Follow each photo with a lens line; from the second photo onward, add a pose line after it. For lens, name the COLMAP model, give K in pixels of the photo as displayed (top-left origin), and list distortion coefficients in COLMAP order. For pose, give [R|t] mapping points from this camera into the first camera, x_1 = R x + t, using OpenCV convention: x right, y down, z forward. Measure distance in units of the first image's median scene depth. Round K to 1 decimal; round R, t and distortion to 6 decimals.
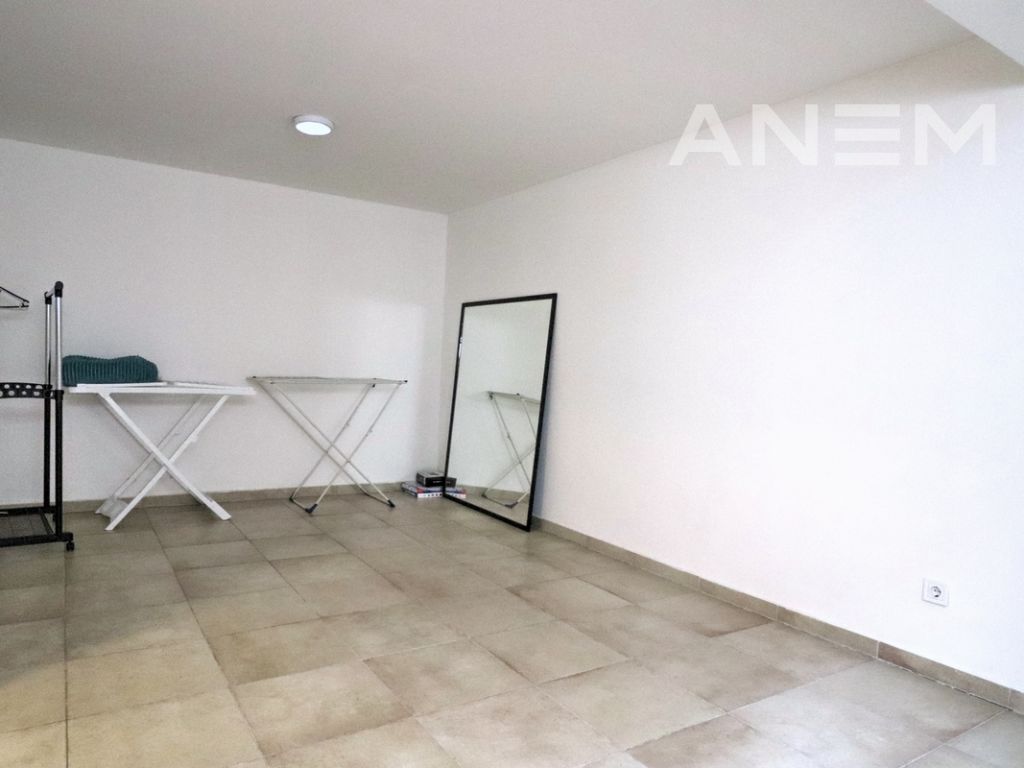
lens RADIAL K [[679.4, 0, 534.0], [0, 679.4, 380.5], [0, 0, 1]] dist [0.000728, -0.005517]
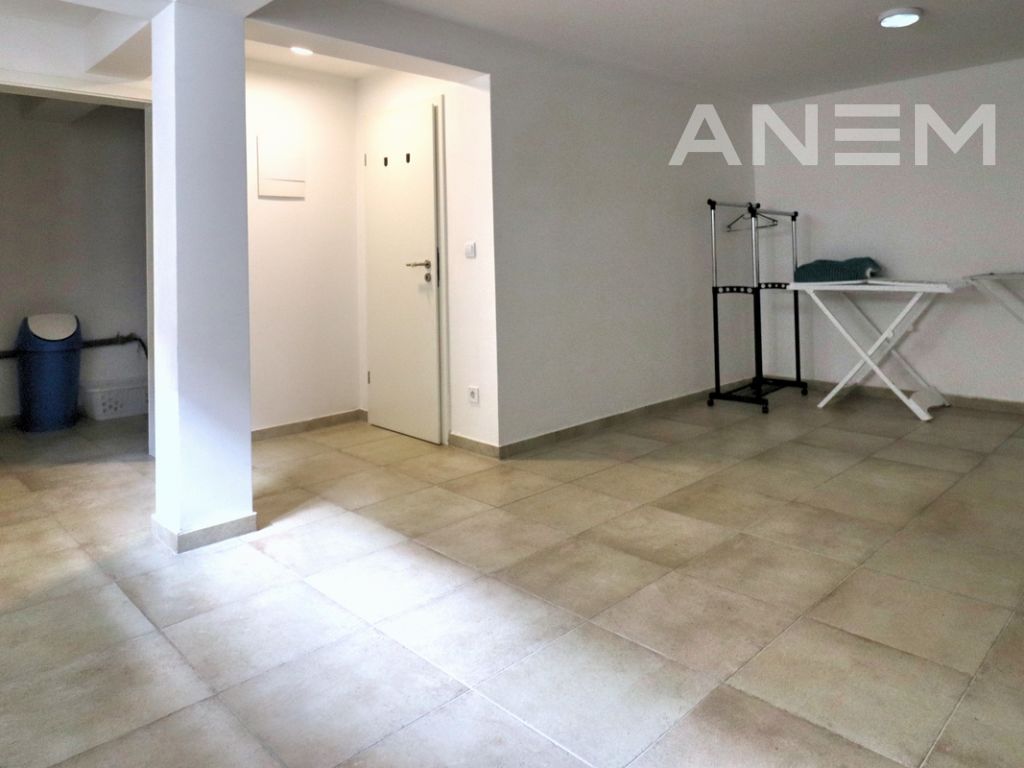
lens RADIAL K [[679.4, 0, 534.0], [0, 679.4, 380.5], [0, 0, 1]] dist [0.000728, -0.005517]
pose [[0.214033, 0.128398, -0.968351, 0.668892], [0.010440, 0.990966, 0.133704, 0.017240], [0.976771, -0.038727, 0.210759, 0.428360]]
